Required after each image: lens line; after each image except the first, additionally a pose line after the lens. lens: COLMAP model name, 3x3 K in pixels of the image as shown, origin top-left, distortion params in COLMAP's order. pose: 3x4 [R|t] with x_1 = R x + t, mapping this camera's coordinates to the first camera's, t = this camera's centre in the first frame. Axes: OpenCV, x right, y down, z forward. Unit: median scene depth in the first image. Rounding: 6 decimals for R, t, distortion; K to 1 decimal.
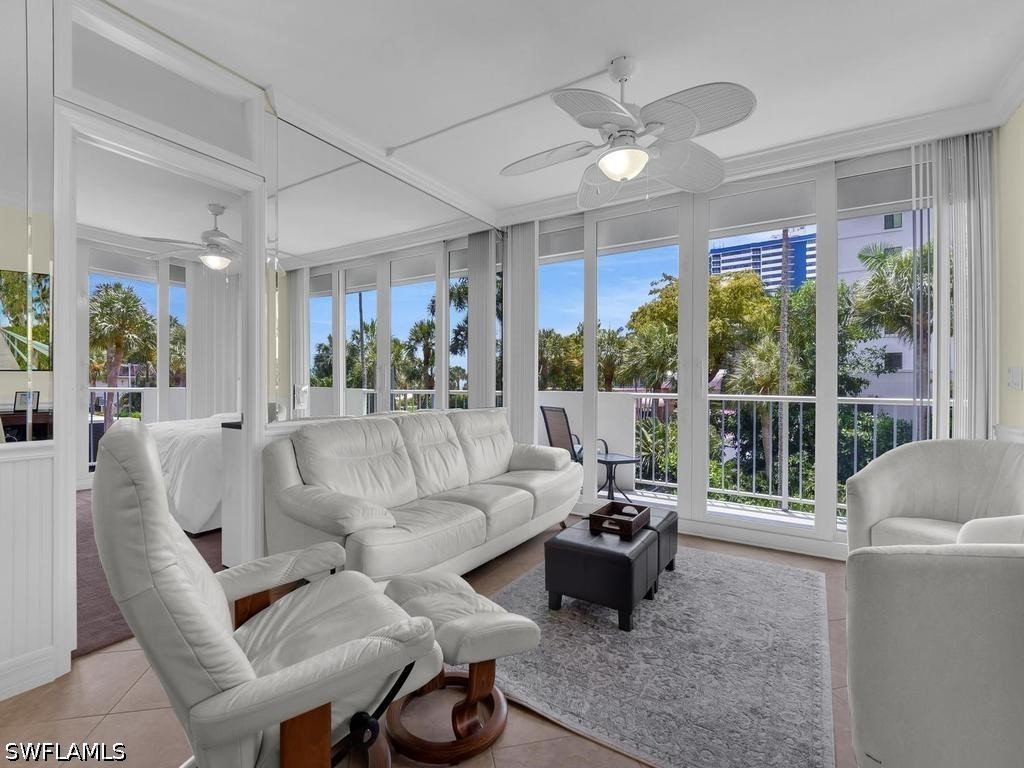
lens RADIAL K [[468.8, 0, 515.0], [0, 468.8, 379.3], [0, 0, 1]] dist [-0.009323, -0.005610]
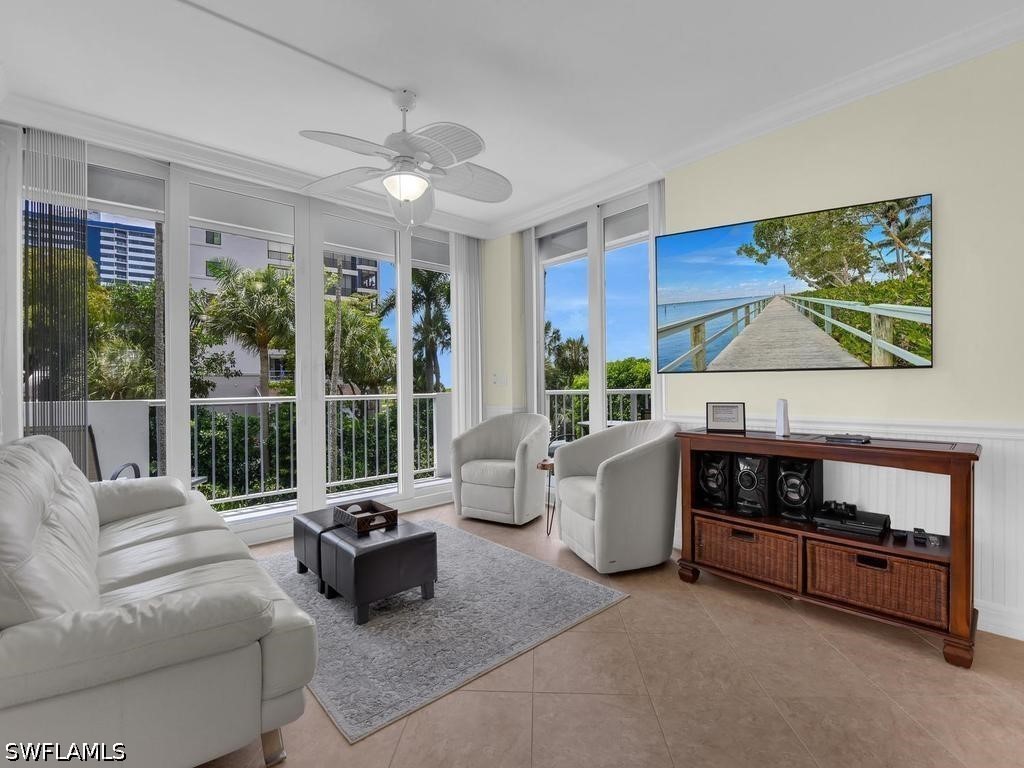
lens RADIAL K [[468.8, 0, 515.3], [0, 468.8, 381.7], [0, 0, 1]] dist [-0.009323, -0.005610]
pose [[0.259354, 0.000745, 0.965782, -0.146238], [0.000395, 1.000000, -0.000877, 0.000412], [-0.965782, 0.000609, 0.259354, 0.087505]]
